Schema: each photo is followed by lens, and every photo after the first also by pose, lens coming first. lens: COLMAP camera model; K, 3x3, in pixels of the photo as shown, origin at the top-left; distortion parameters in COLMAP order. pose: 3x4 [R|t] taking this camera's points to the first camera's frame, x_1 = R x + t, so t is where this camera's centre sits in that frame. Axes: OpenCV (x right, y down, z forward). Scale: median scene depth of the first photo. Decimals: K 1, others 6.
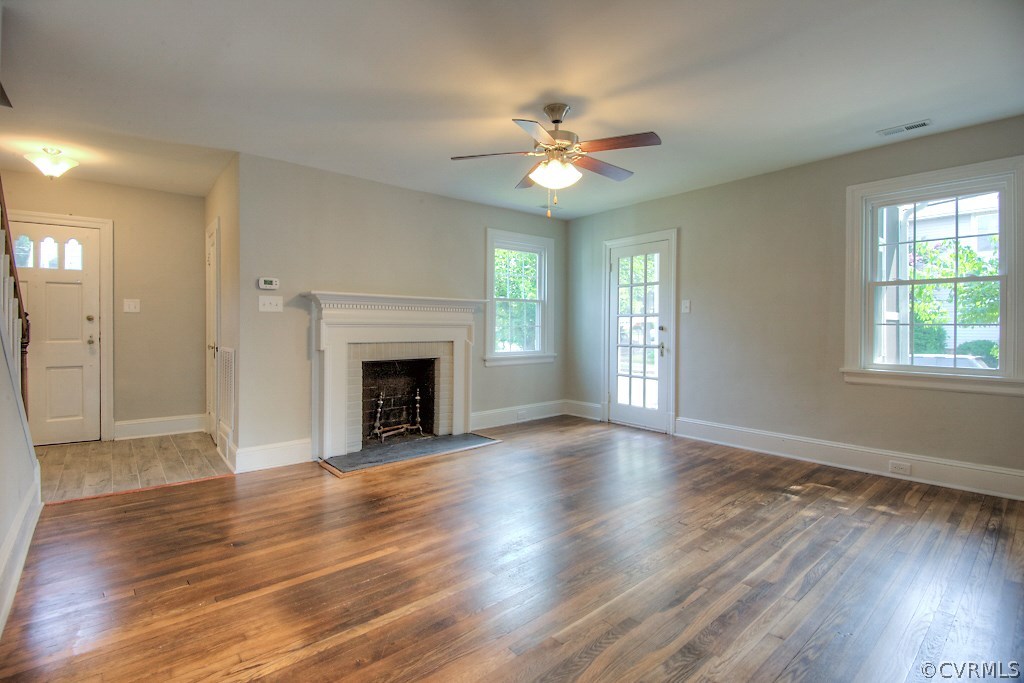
lens RADIAL K [[476.0, 0, 492.9], [0, 476.0, 331.6], [0, 0, 1]] dist [-0.002294, -0.000698]
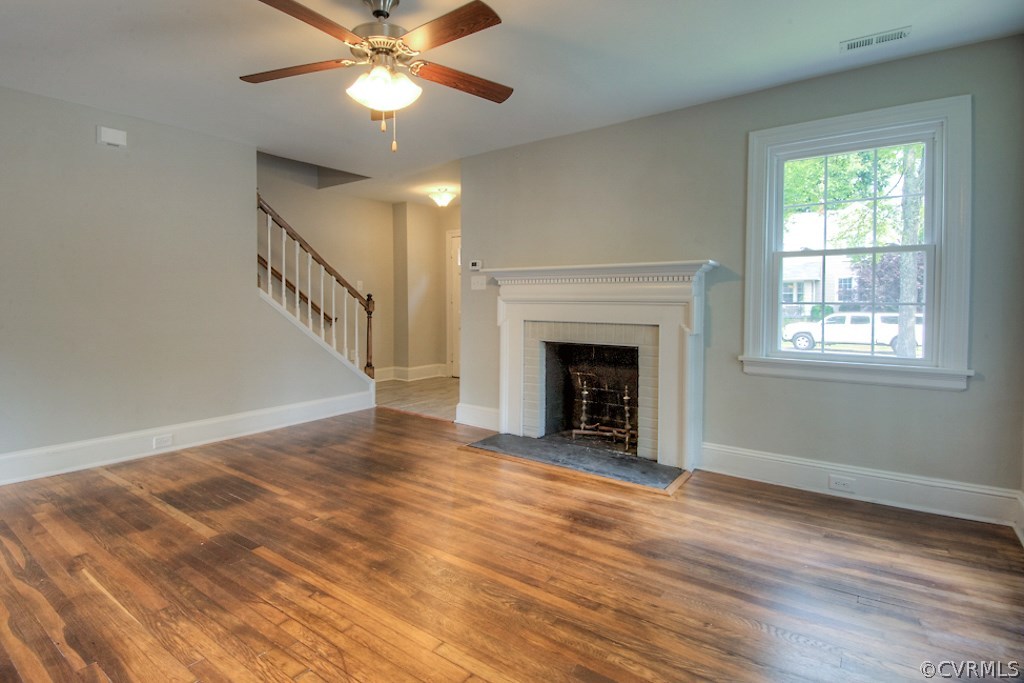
lens RADIAL K [[511.5, 0, 510.7], [0, 511.5, 306.3], [0, 0, 1]] dist [0.044963, -0.033071]
pose [[0.237814, 0.010918, -0.971249, 0.716177], [-0.011841, 0.999895, 0.008341, -0.013186], [0.971238, 0.009516, 0.237919, 0.761955]]
